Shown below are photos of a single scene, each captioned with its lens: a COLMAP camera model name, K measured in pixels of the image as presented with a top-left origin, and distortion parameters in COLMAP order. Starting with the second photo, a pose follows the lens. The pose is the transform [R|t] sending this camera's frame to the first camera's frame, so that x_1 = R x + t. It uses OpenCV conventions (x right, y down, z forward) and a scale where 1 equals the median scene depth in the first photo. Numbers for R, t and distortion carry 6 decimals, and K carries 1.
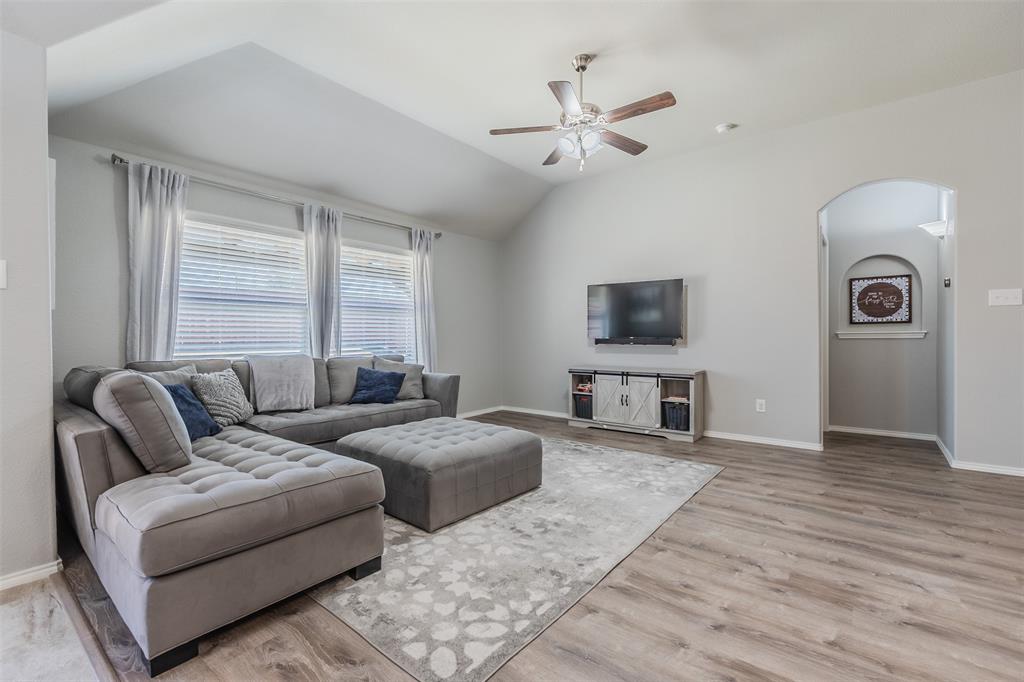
lens RADIAL K [[447.9, 0, 498.4], [0, 447.9, 334.9], [0, 0, 1]] dist [0.004347, -0.000692]
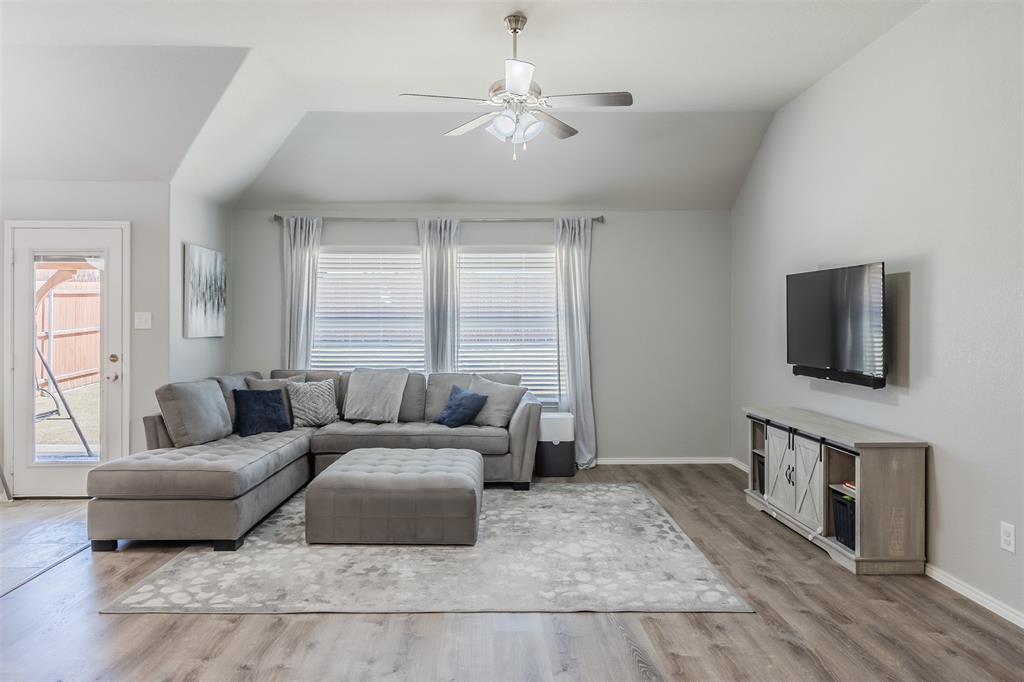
lens RADIAL K [[655.5, 0, 496.7], [0, 655.5, 321.7], [0, 0, 1]] dist [0.003604, -0.001198]
pose [[0.645128, 0.002359, -0.764071, 0.988011], [-0.003056, 0.999995, 0.000507, -0.077110], [0.764068, 0.002008, 0.645132, 0.223419]]
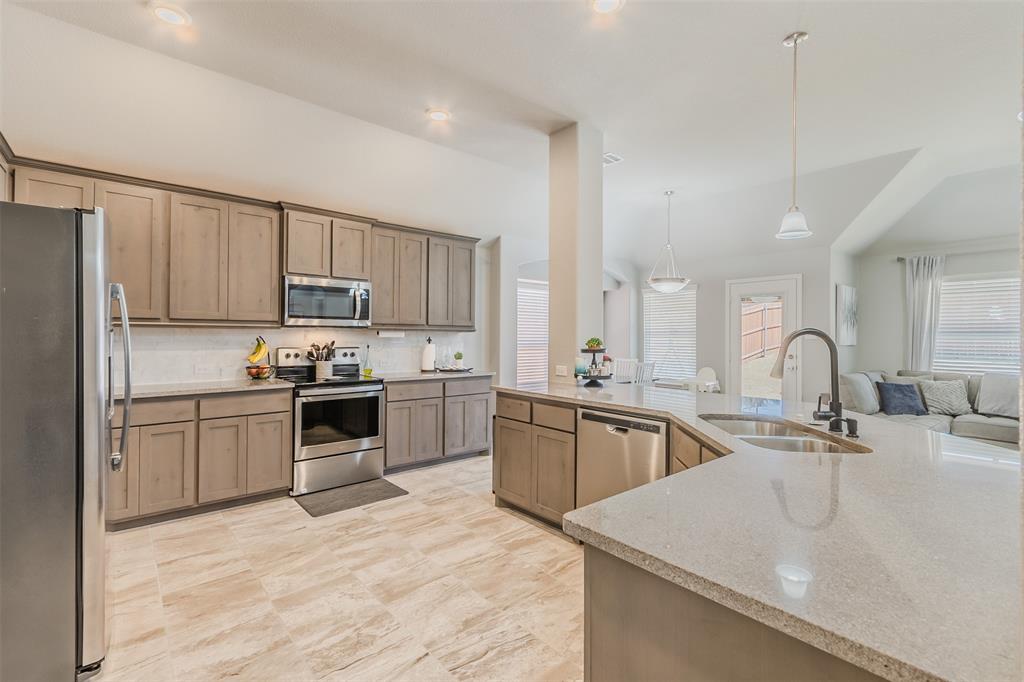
lens RADIAL K [[447.9, 0, 504.3], [0, 447.9, 336.7], [0, 0, 1]] dist [0.004347, -0.000692]
pose [[-0.188350, 0.006114, -0.982083, 1.163812], [-0.003792, 0.999969, 0.006952, -0.074614], [0.982095, 0.005034, -0.188321, -0.218875]]
